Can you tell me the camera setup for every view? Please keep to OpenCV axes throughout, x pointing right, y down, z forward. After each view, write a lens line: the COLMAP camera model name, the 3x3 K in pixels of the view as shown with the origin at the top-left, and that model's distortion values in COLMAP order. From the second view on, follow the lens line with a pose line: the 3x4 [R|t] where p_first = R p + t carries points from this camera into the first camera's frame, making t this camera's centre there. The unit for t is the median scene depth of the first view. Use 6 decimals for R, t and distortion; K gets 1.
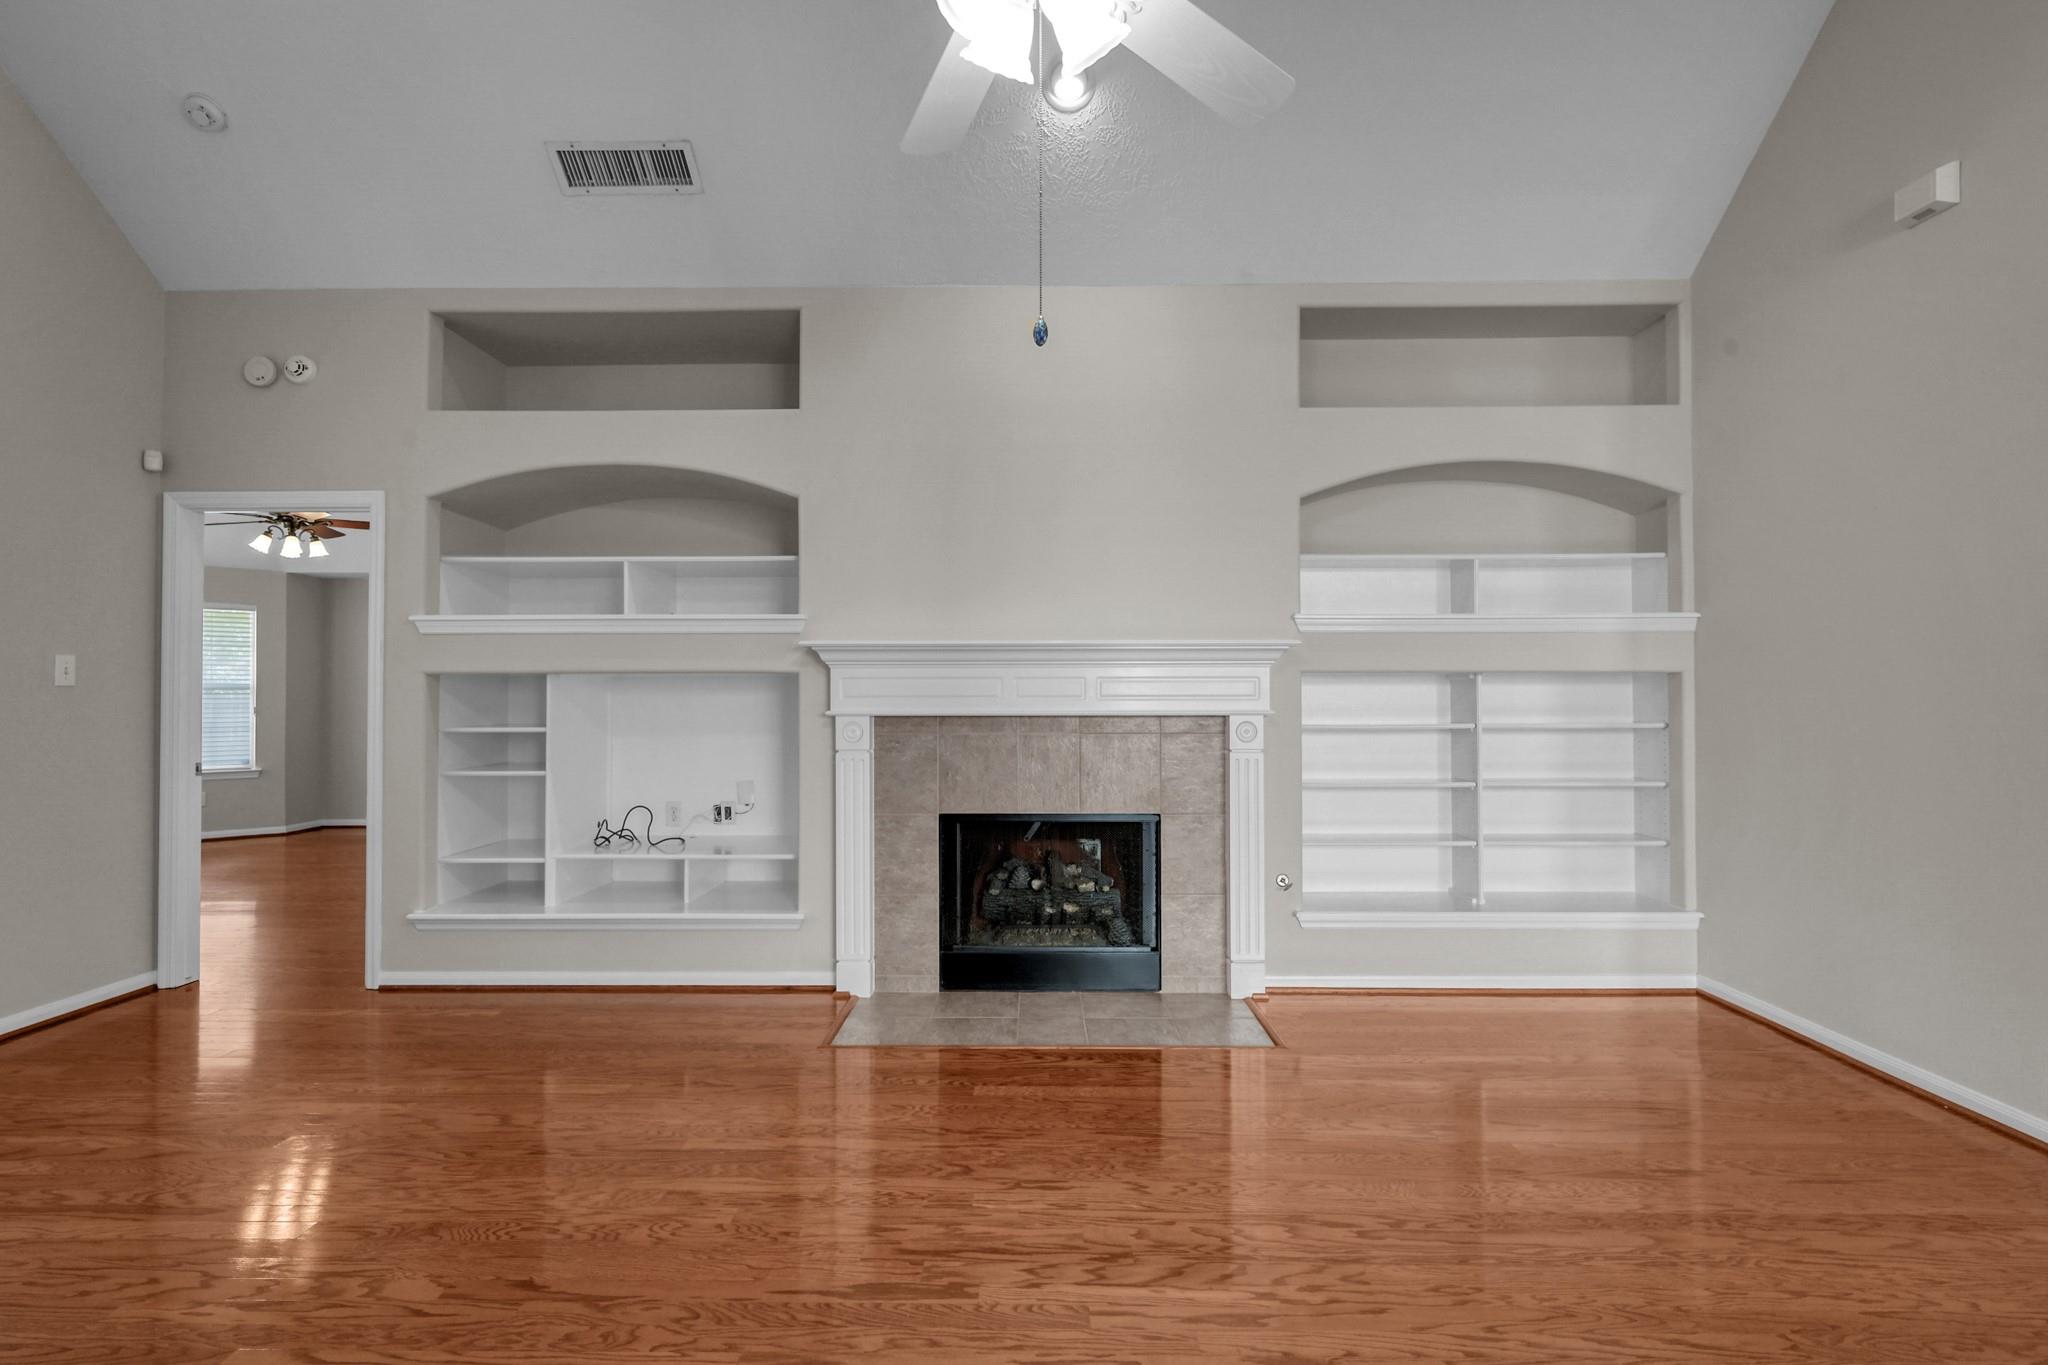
lens RADIAL K [[1007.9, 0, 1022.1], [0, 1007.9, 680.1], [0, 0, 1]] dist [0.001358, -0.001108]
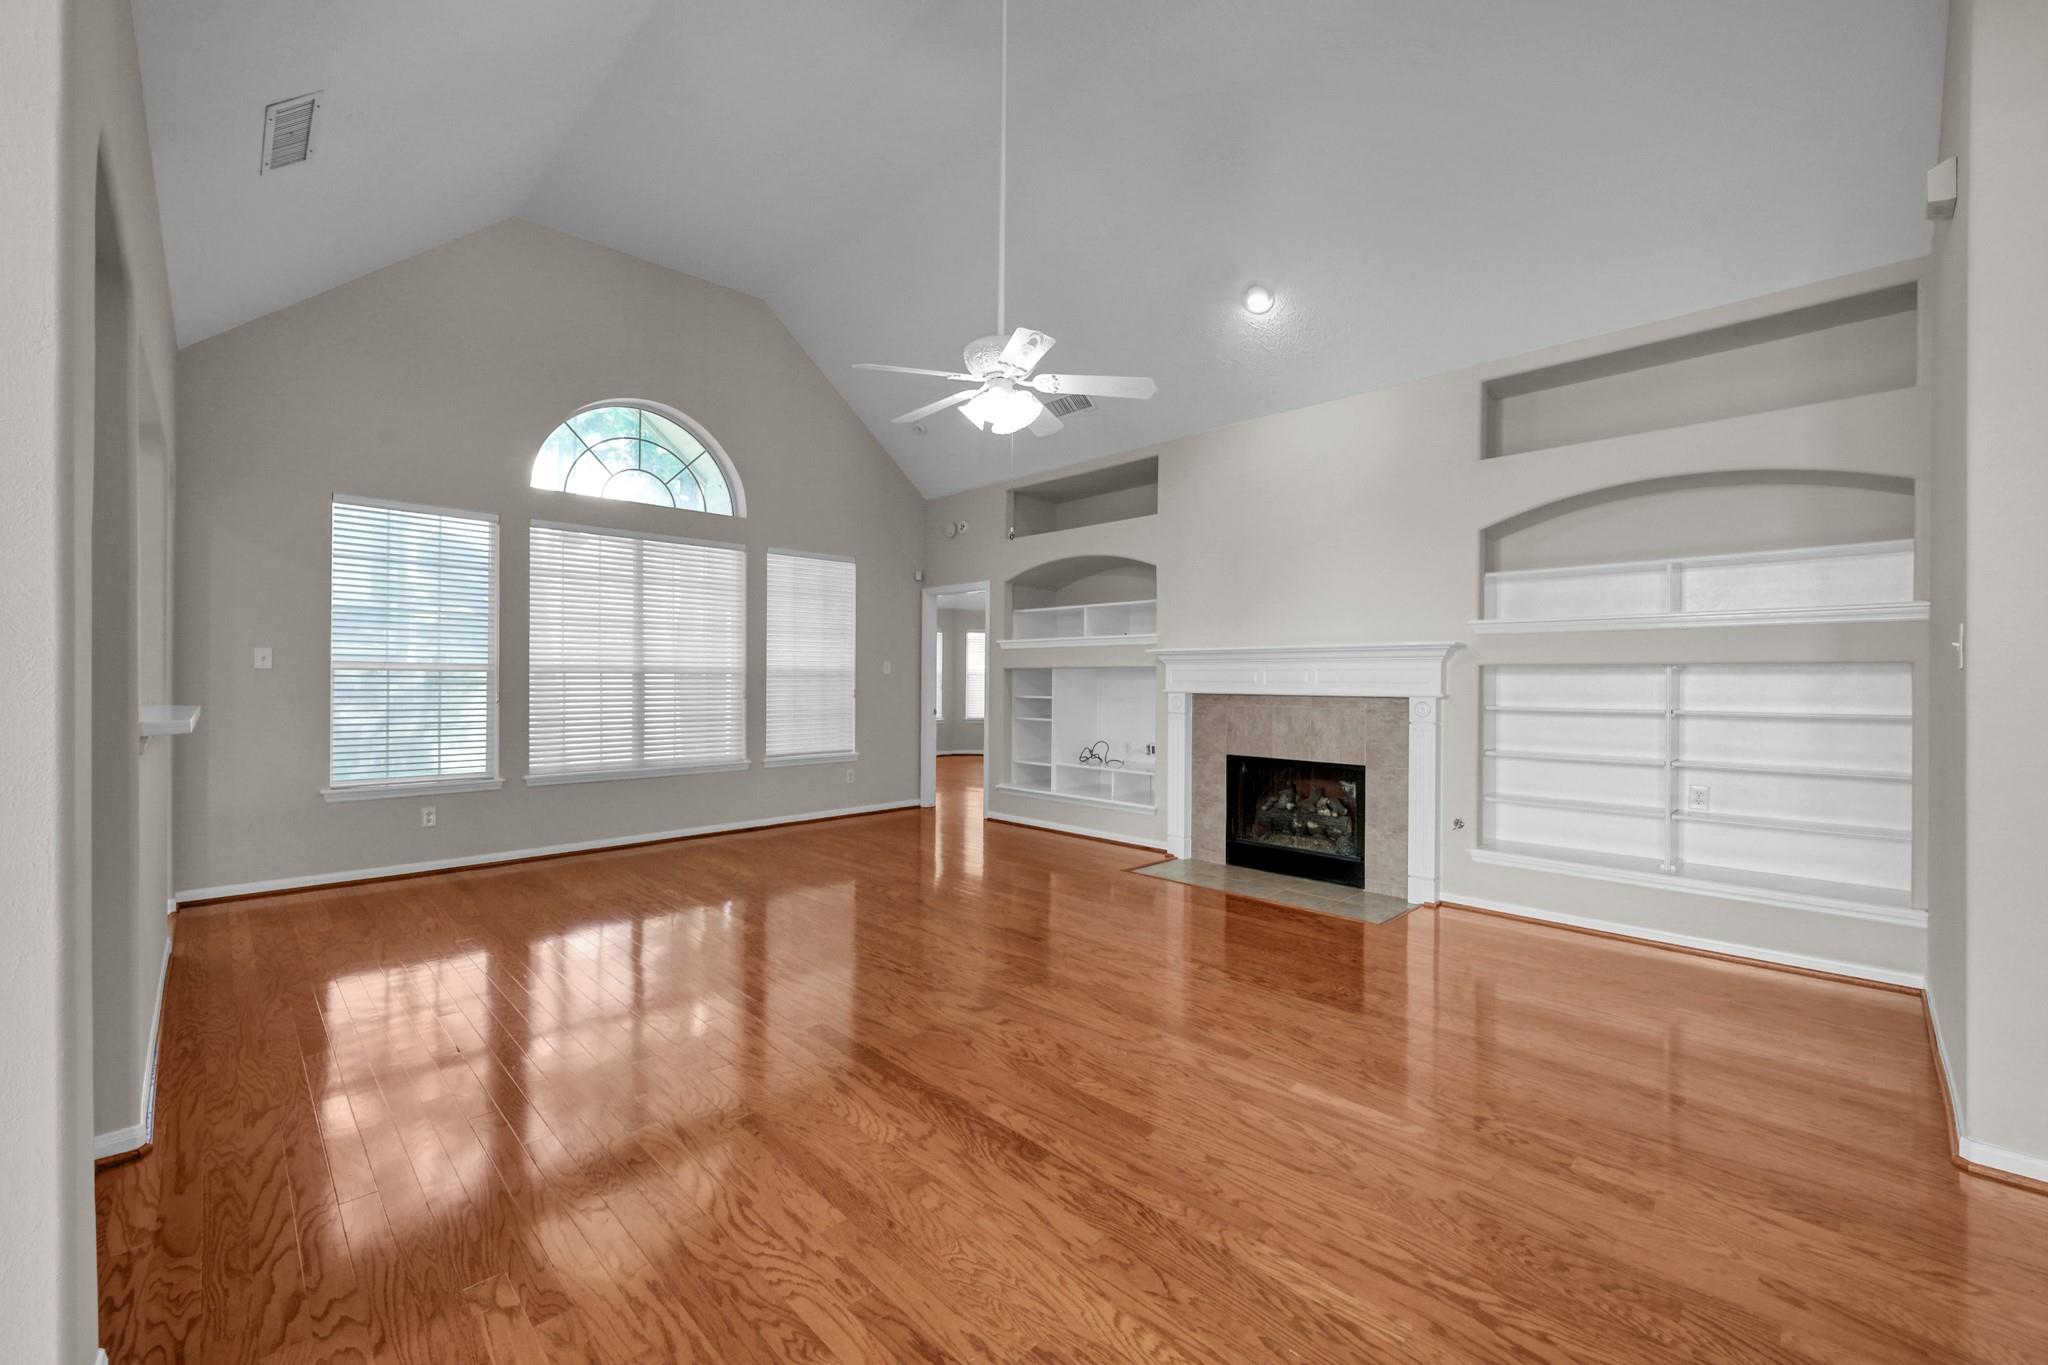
lens RADIAL K [[829.5, 0, 989.6], [0, 829.5, 677.7], [0, 0, 1]] dist [-0.001303, 0.000079]
pose [[0.693501, 0.004178, -0.720444, 0.603344], [0.001570, 0.999972, 0.007309, -0.000199], [0.720454, -0.006200, 0.693475, -0.188969]]
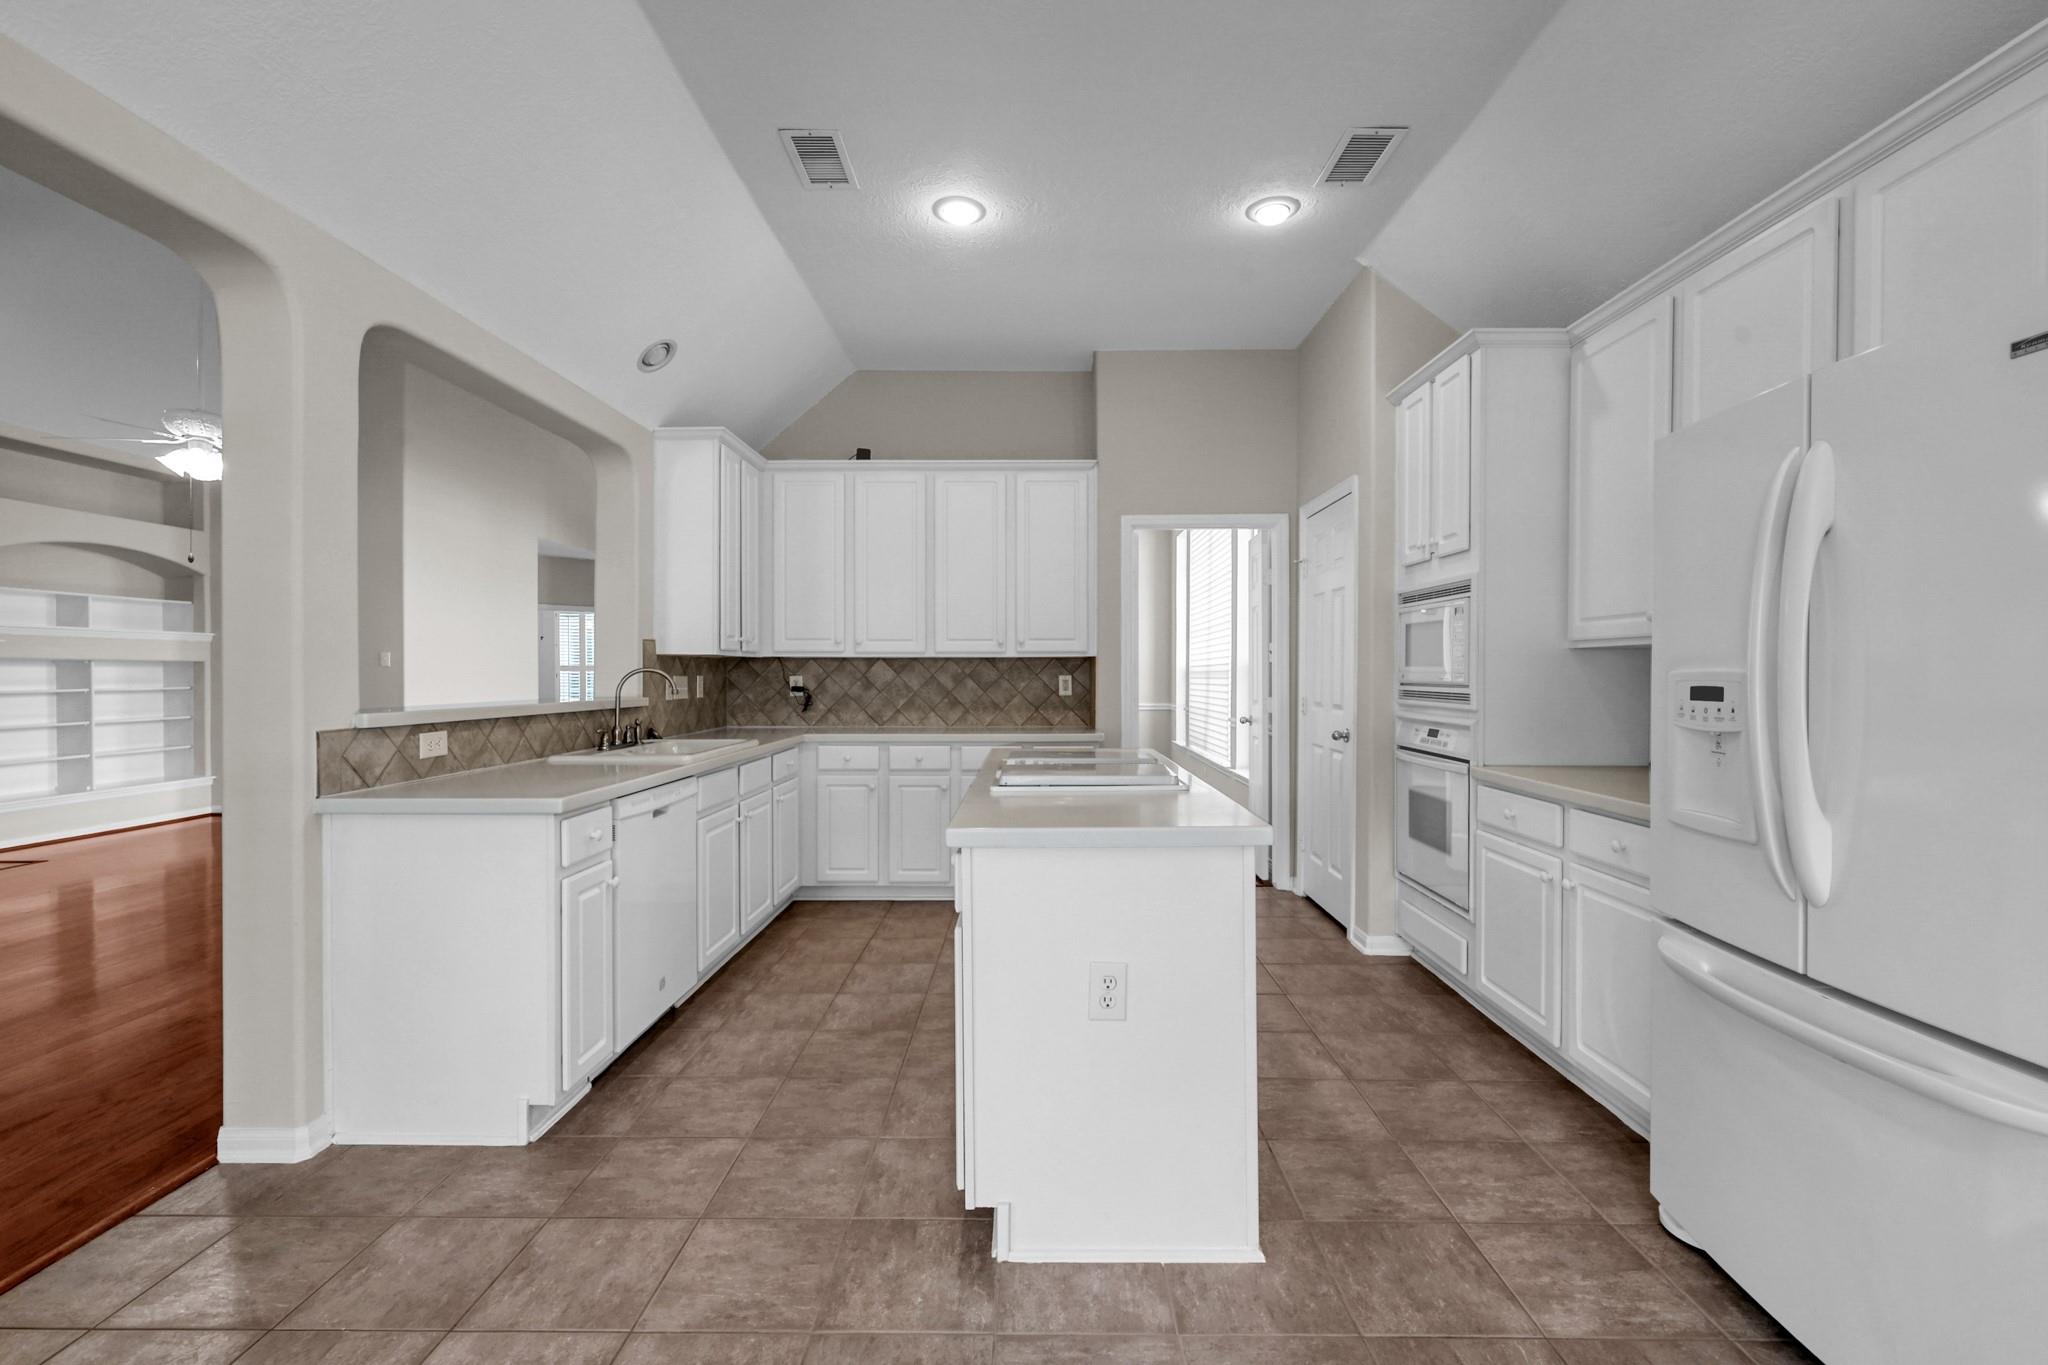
lens RADIAL K [[890.3, 0, 1020.8], [0, 890.3, 674.4], [0, 0, 1]] dist [0.007894, -0.000872]
pose [[0.019211, -0.000631, 0.999815, -1.137001], [-0.012613, 0.999920, 0.000873, -0.005165], [-0.999736, -0.012628, 0.019201, -0.702820]]
